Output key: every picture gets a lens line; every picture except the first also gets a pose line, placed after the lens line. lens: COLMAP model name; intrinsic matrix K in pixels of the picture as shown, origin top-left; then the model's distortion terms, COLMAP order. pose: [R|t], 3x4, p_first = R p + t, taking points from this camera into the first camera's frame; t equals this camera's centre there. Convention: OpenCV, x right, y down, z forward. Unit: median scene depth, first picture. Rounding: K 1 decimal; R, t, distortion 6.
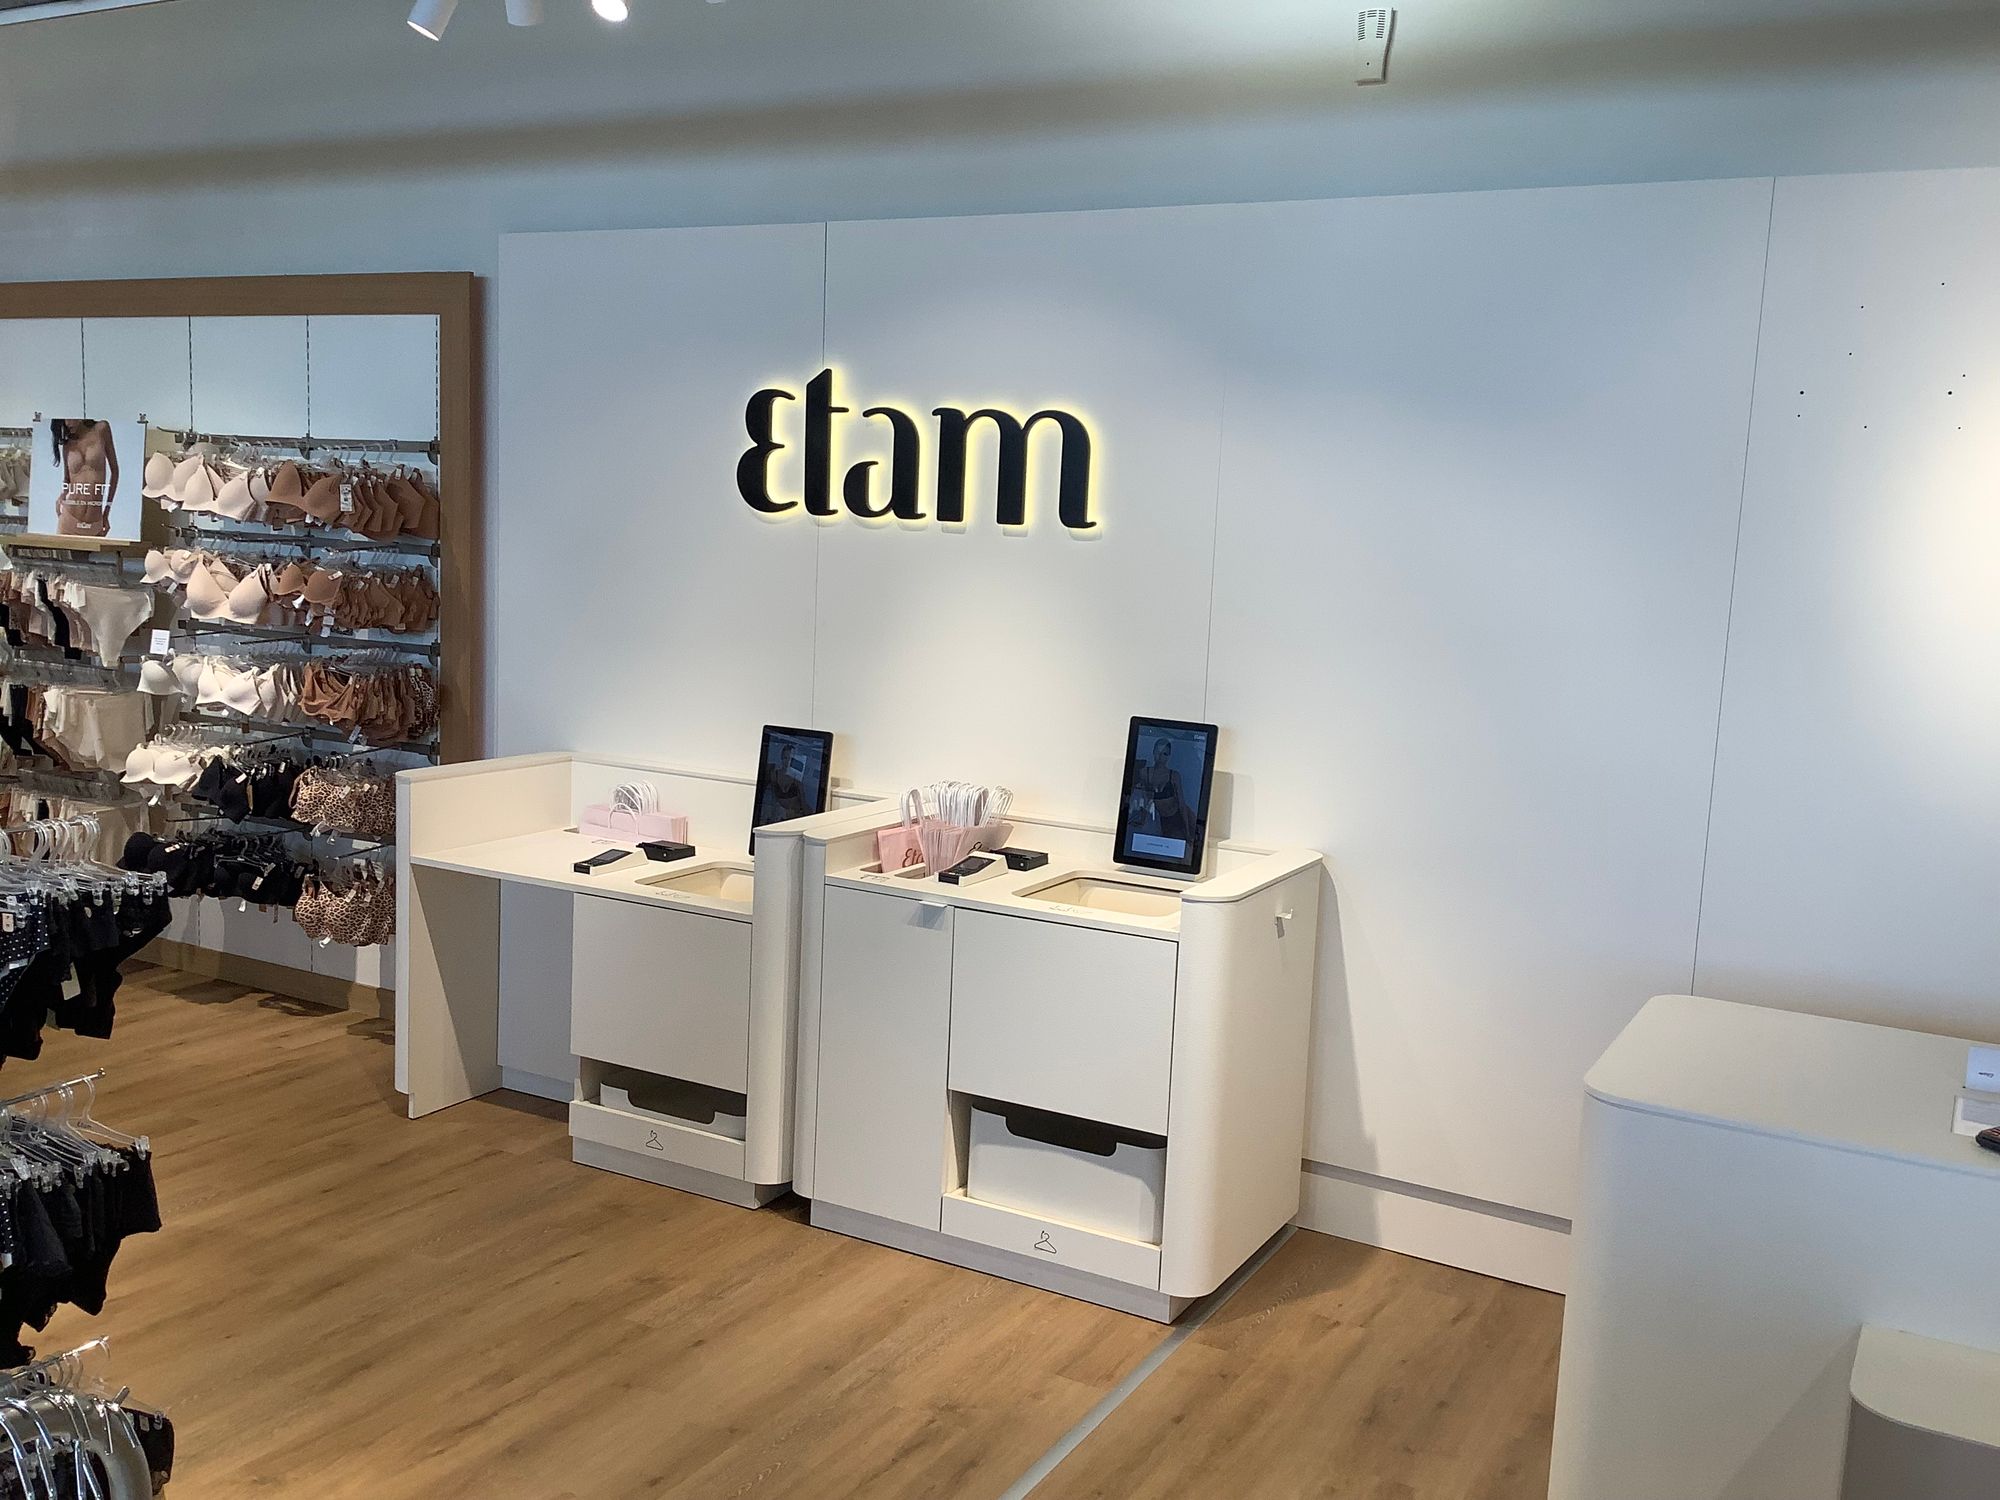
lens RADIAL K [[1860.2, 0, 1007.4], [0, 1860.2, 741.6], [0, 0, 1]] dist [0.079217, 0.000000]
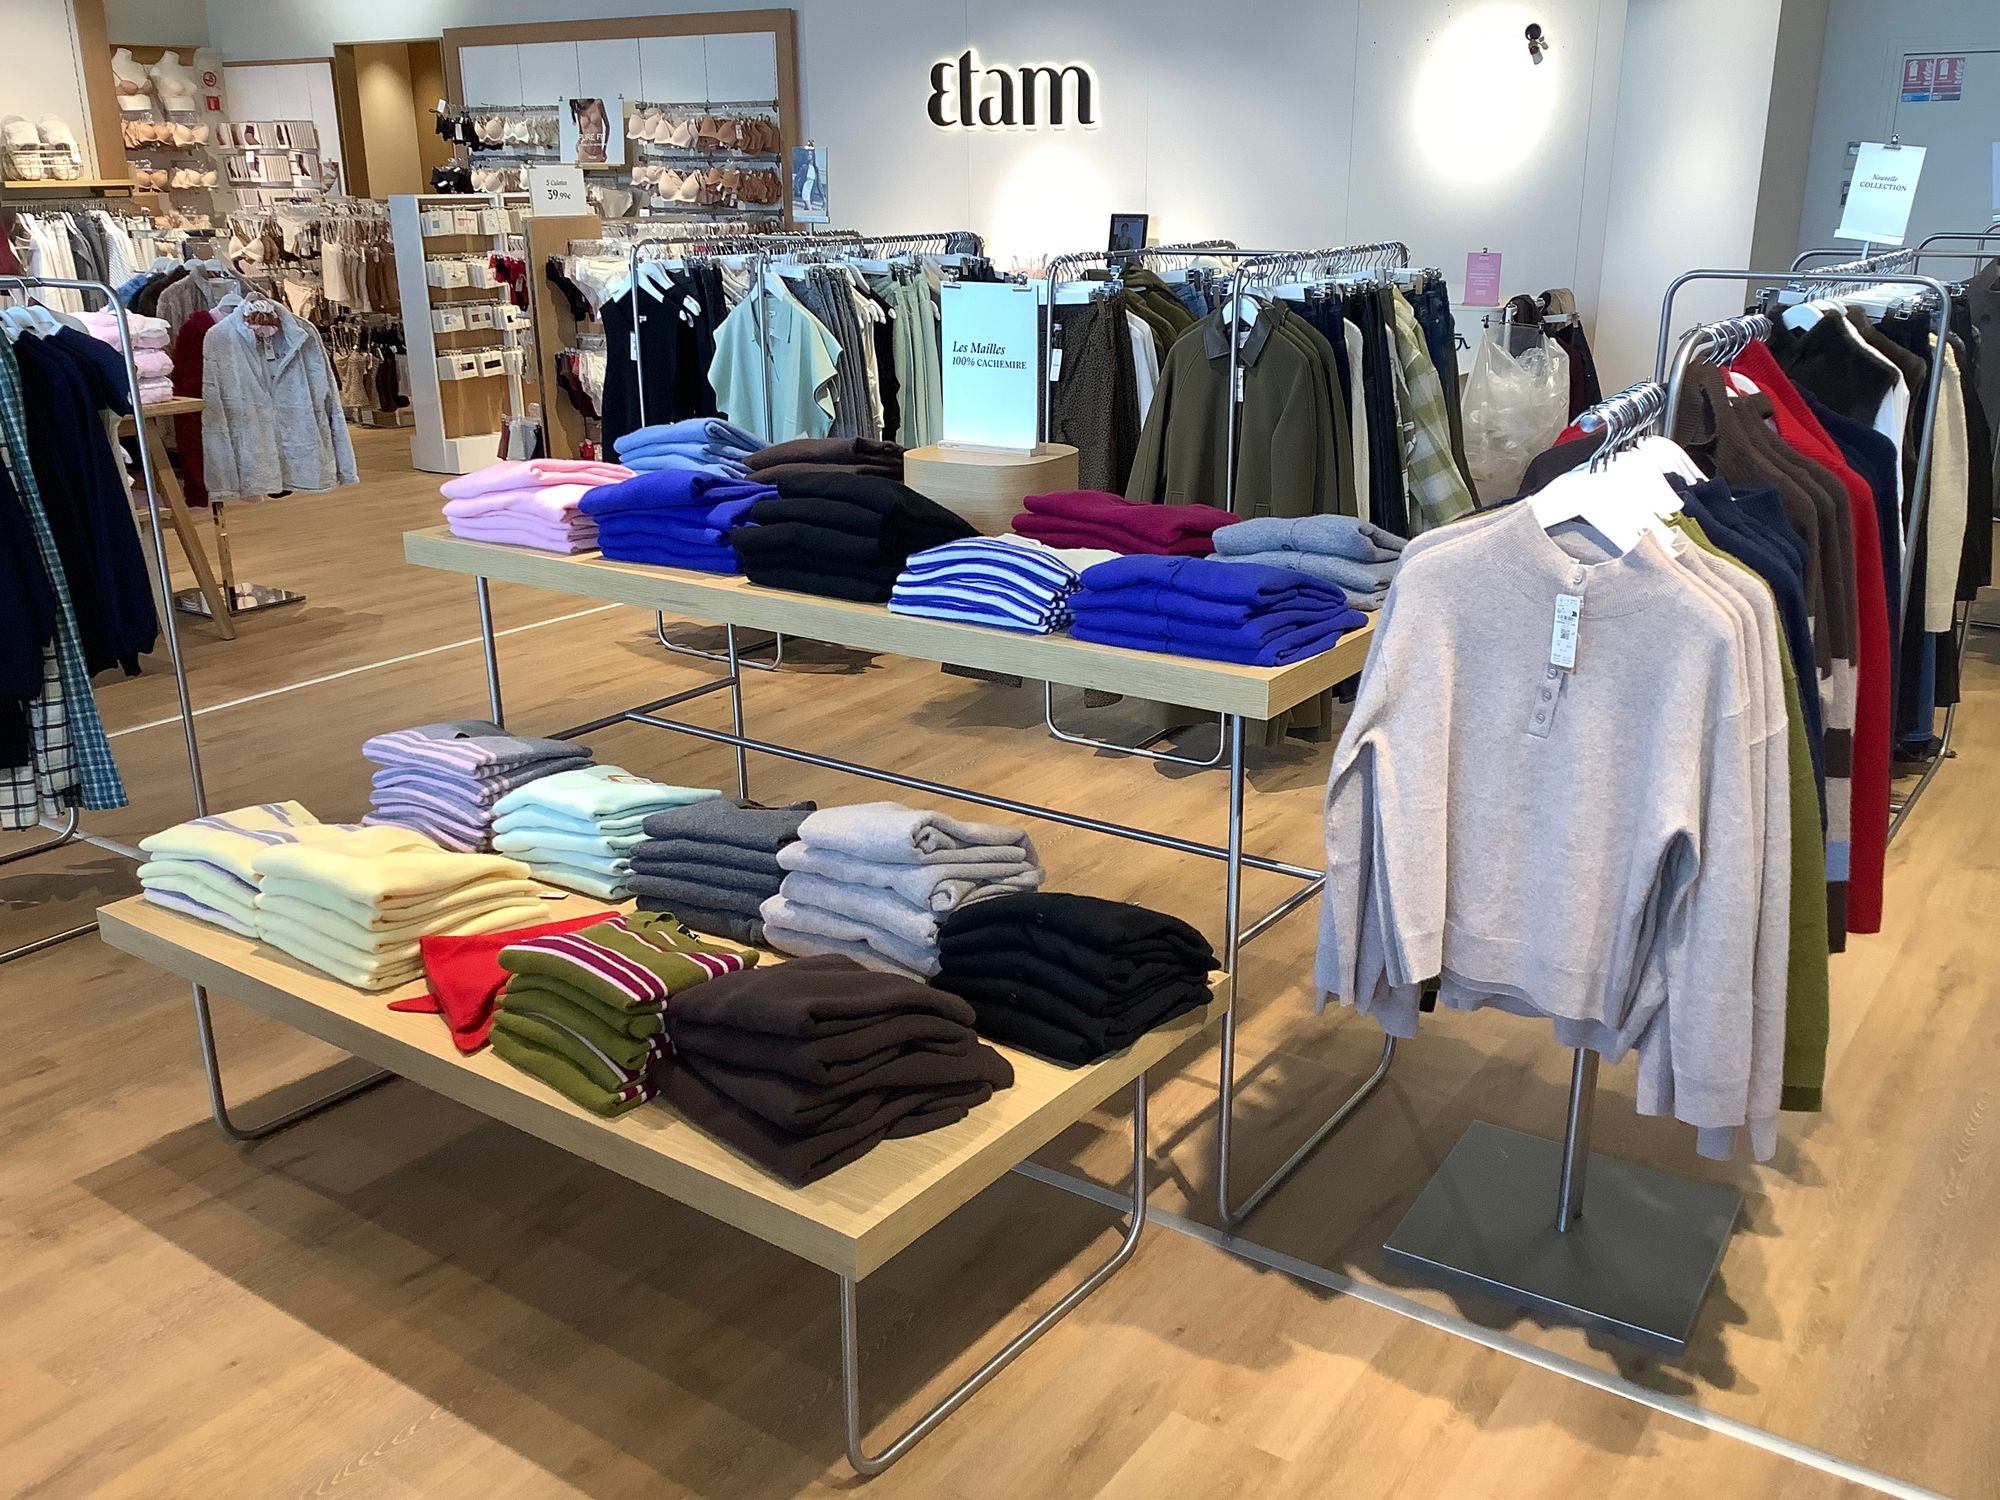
lens RADIAL K [[1860.2, 0, 1018.3], [0, 1860.2, 747.4], [0, 0, 1]] dist [0.079217, 0.000000]
pose [[0.993388, -0.016863, -0.113562, 0.177387], [0.037015, 0.983377, 0.177765, 0.185999], [0.108676, -0.180793, 0.977499, -1.139373]]
